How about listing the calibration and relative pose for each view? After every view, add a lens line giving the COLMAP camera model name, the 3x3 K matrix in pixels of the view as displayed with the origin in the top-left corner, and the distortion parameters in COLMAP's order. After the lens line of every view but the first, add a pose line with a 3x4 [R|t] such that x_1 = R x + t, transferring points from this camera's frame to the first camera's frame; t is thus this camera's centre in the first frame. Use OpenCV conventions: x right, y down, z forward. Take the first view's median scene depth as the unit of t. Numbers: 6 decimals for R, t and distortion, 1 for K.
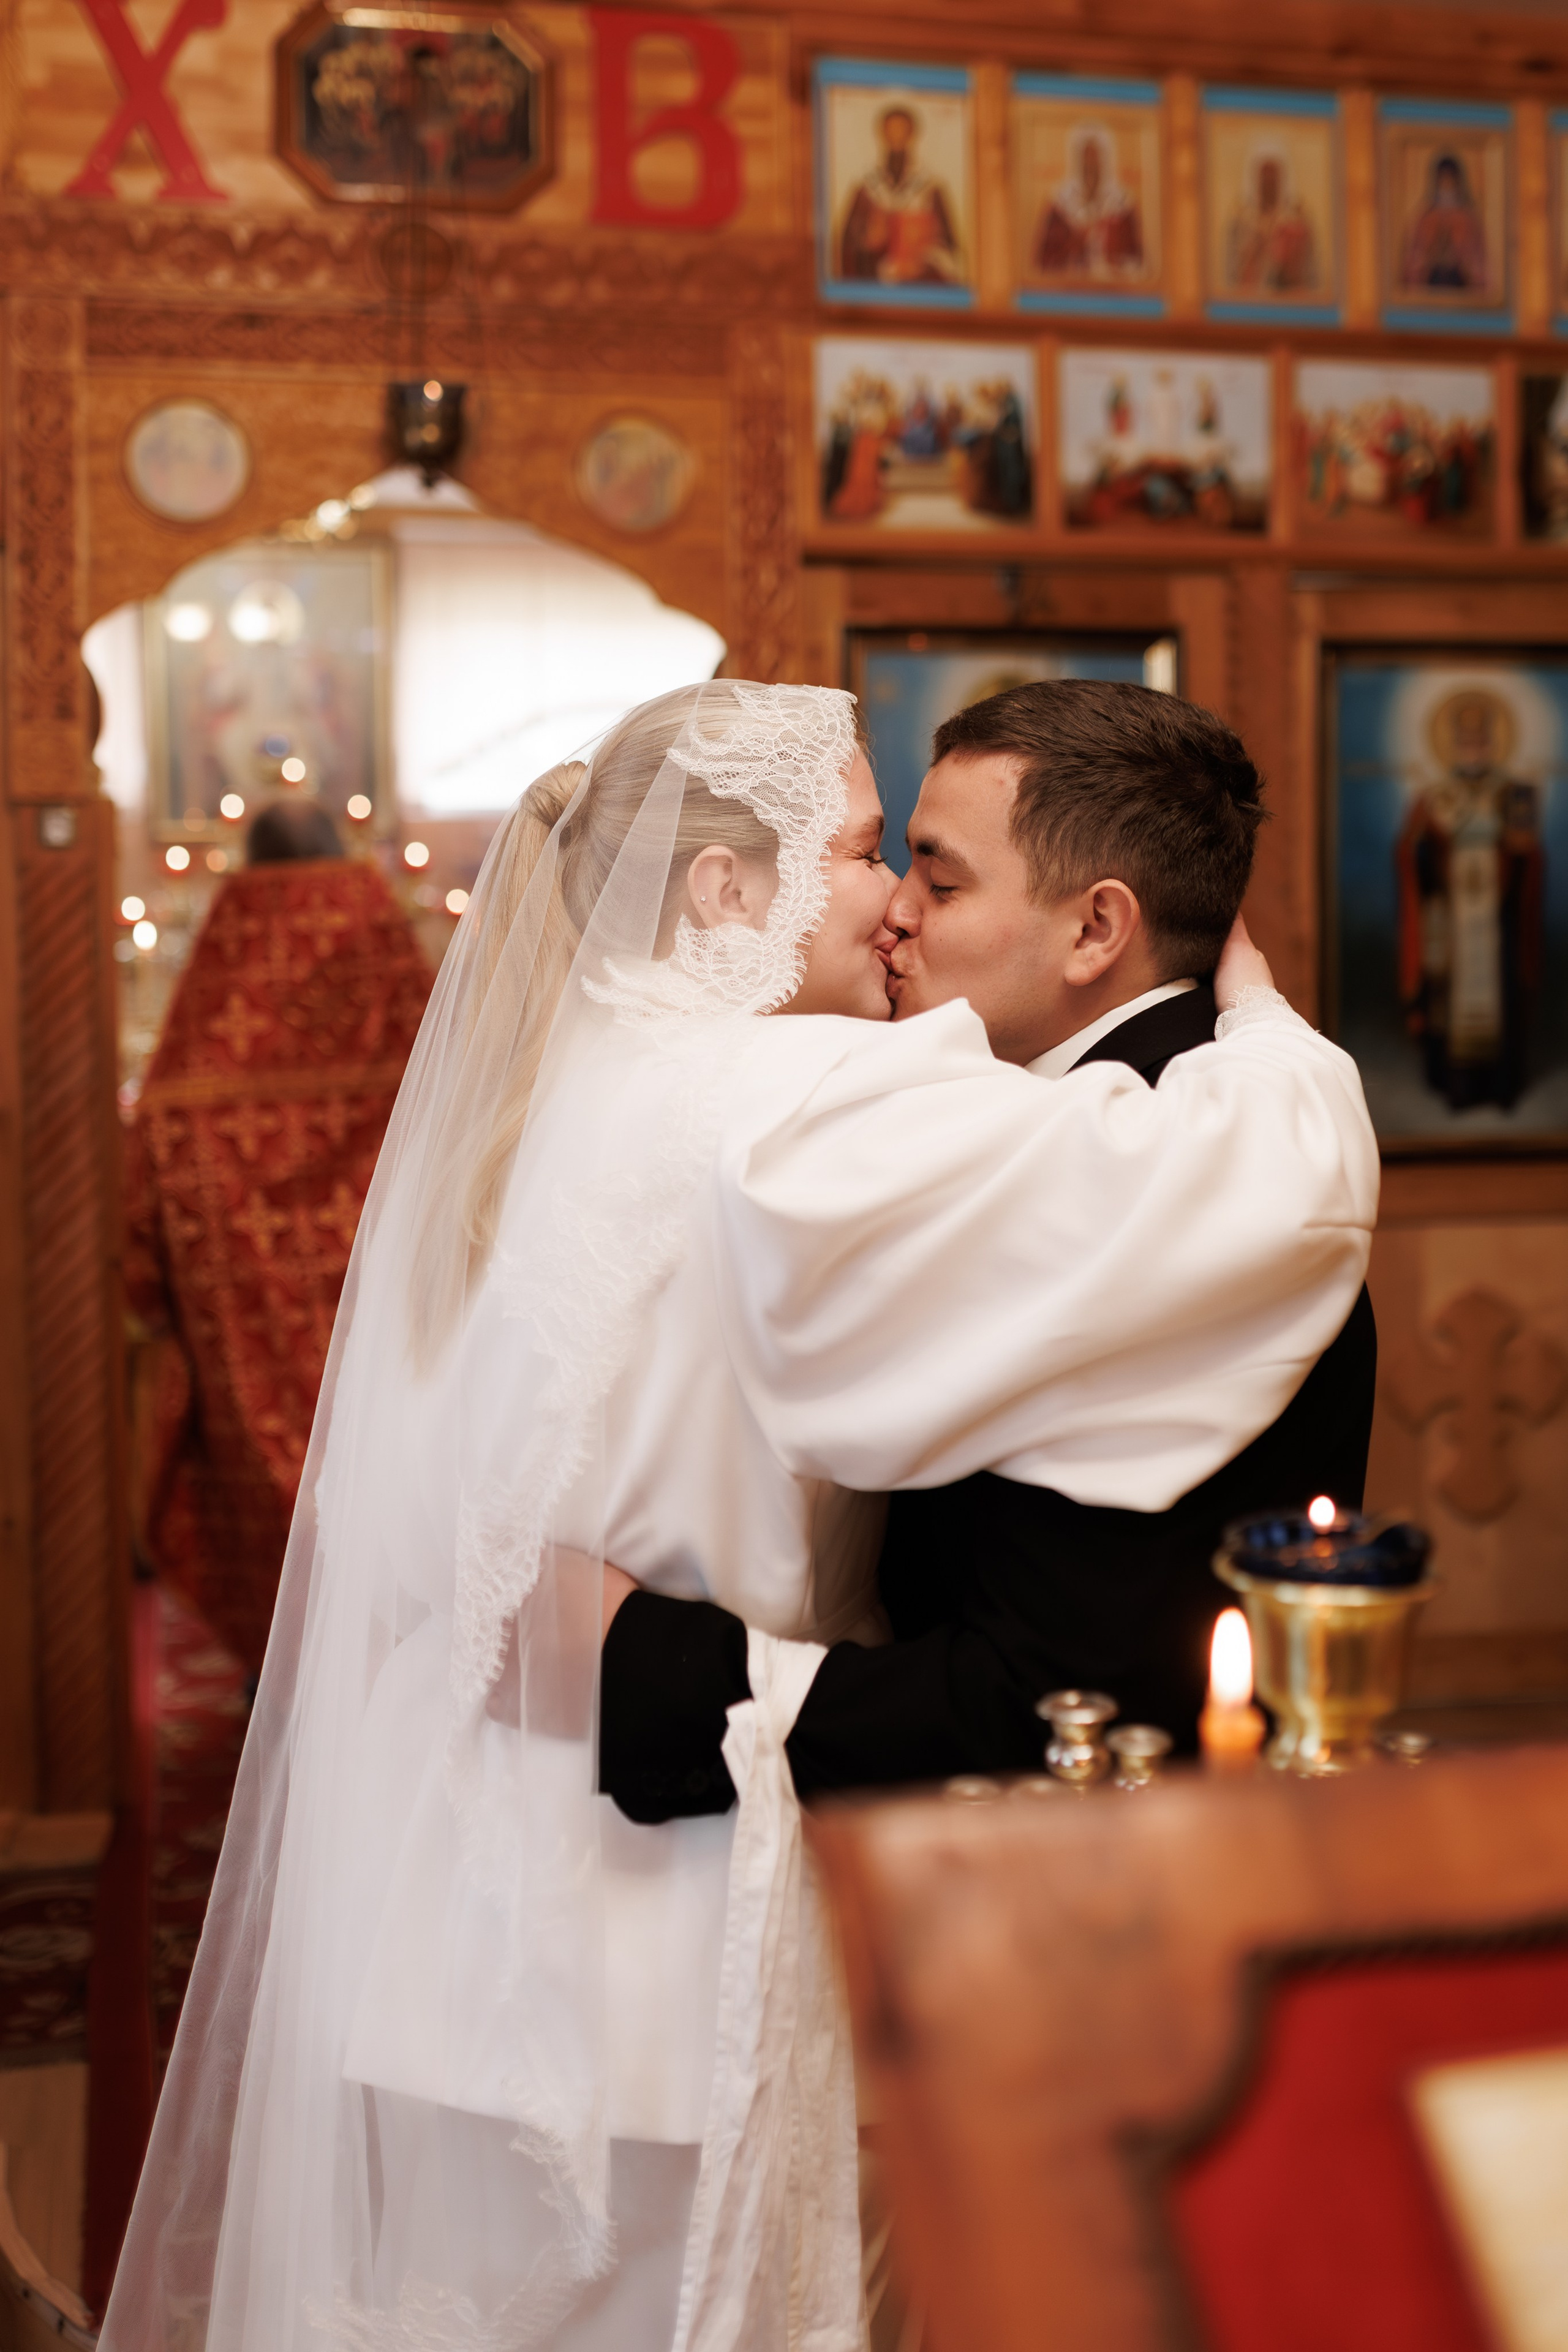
lens RADIAL K [[2615.4, 0, 820.0], [0, 2615.4, 999.0], [0, 0, 1]] dist [0.003072, -0.001520]
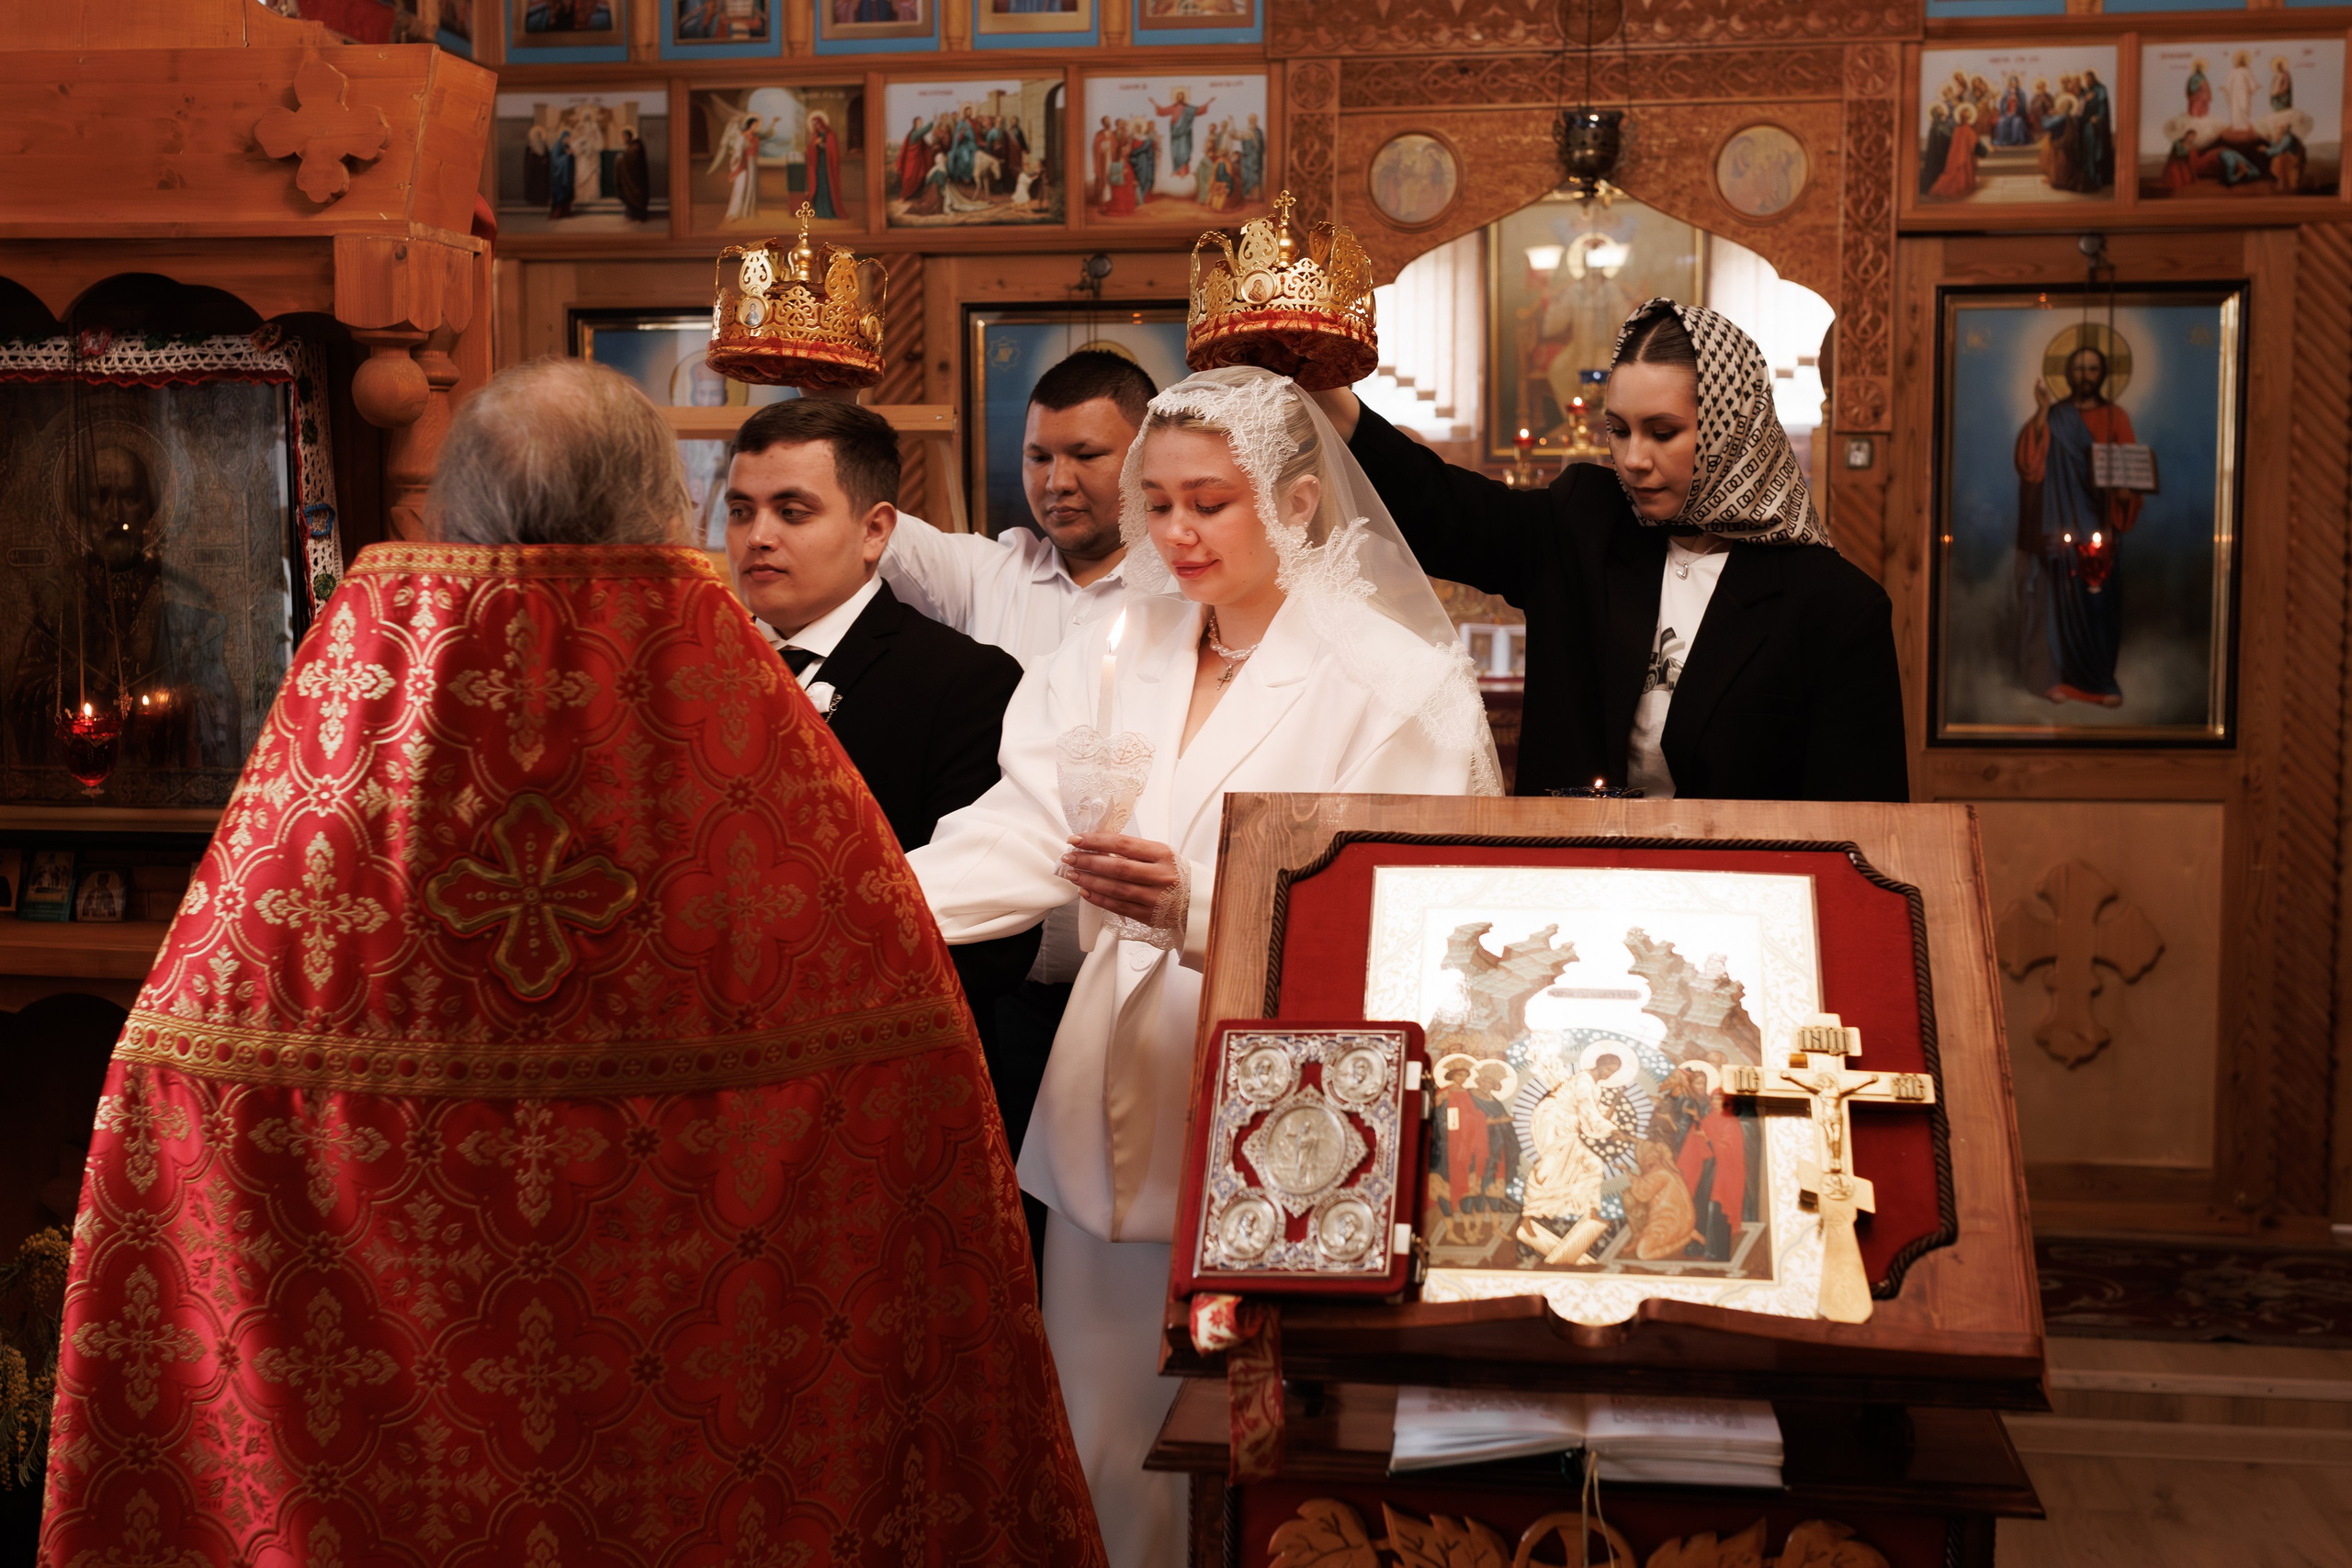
lens RADIAL K [[2769.9, 0, 1176.0], [0, 2769.9, 784.0], [0, 0, 1]] dist [0.011775, 0.024914]
pose [[0.924742, 0.042193, -0.378249, 0.179152], [-0.020919, 0.997968, 0.060180, 0.017172], [0.380020, -0.047738, 0.923746, -0.335975]]
